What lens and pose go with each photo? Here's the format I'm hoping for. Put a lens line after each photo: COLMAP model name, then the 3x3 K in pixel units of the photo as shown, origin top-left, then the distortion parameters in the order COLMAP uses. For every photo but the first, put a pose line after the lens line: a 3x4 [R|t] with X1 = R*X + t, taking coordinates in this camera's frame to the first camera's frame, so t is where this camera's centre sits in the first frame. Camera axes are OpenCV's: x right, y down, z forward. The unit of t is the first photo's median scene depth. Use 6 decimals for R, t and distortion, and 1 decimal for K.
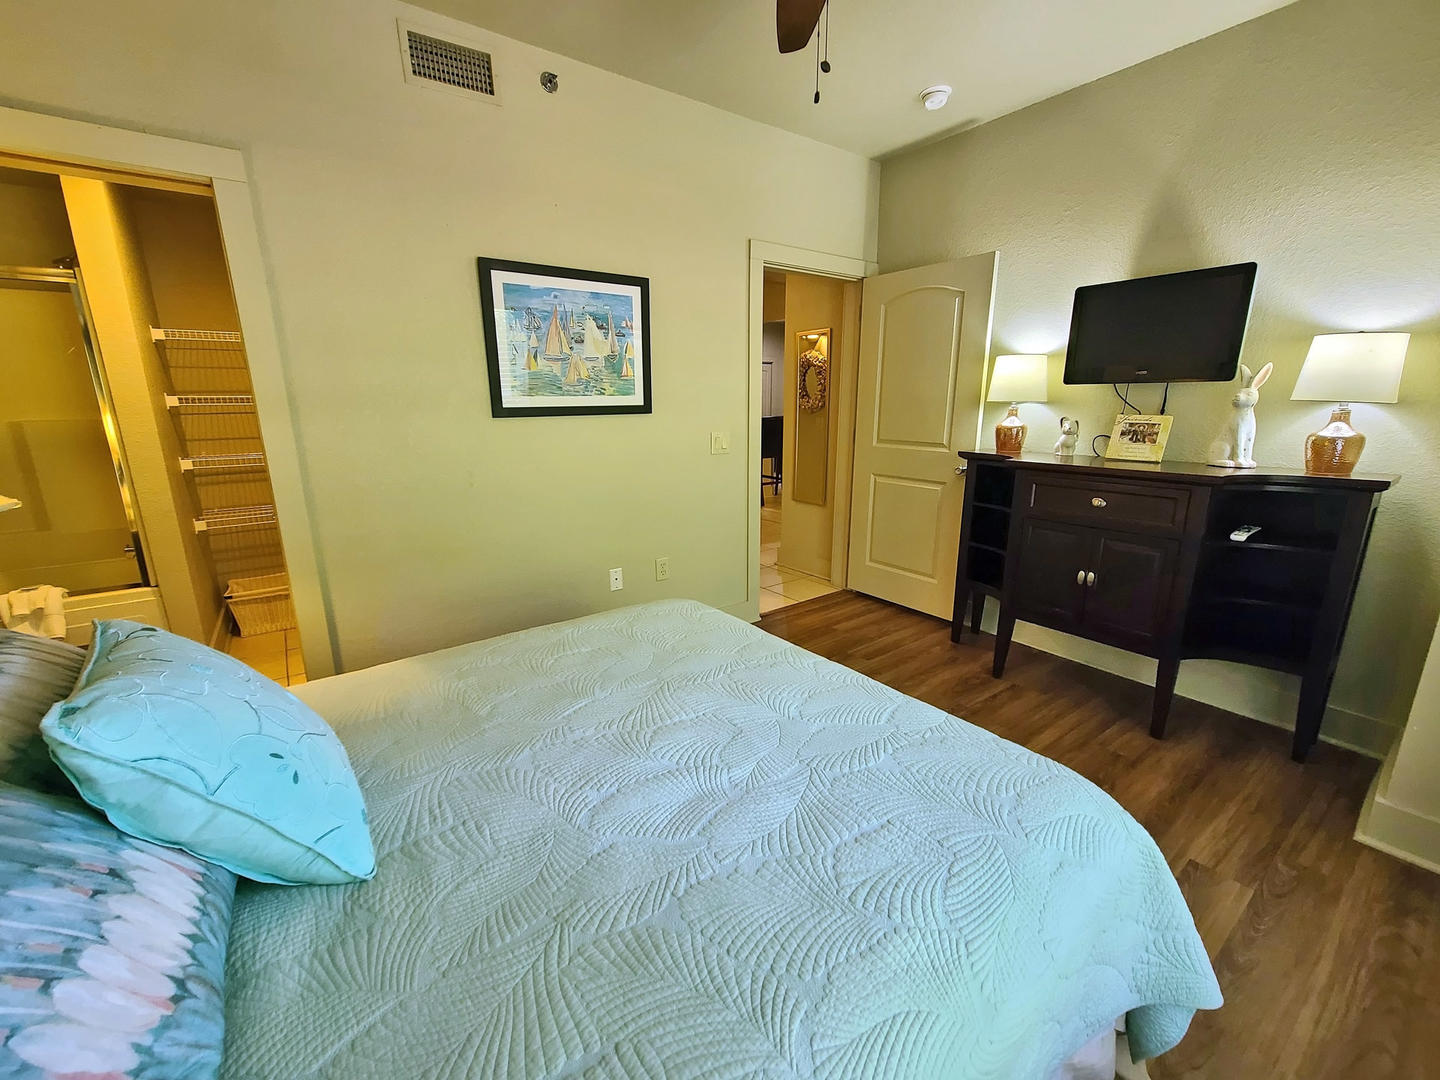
lens RADIAL K [[588.0, 0, 716.0], [0, 588.0, 545.4], [0, 0, 1]] dist [-0.000689, -0.000304]
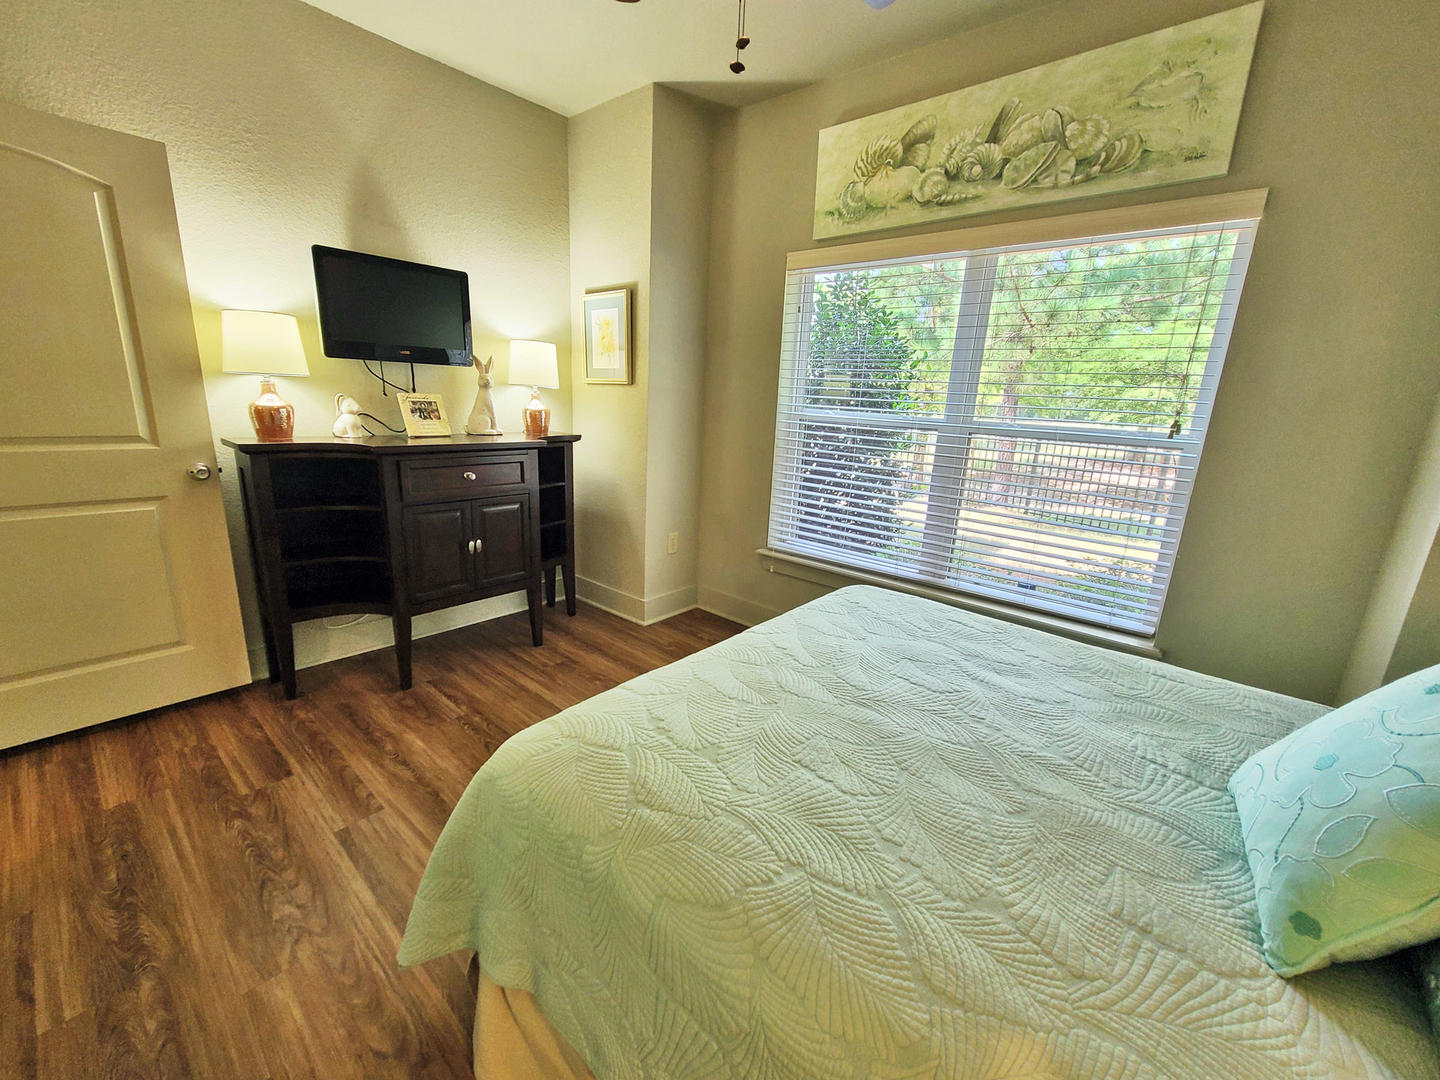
lens RADIAL K [[588.6, 0, 720.0], [0, 588.6, 540.0], [0, 0, 1]] dist [0.001229, 0.000084]
pose [[-0.215554, -0.239924, 0.946559, -0.434360], [0.192601, 0.939858, 0.282085, -0.154444], [-0.957310, 0.243113, -0.156380, 0.650081]]
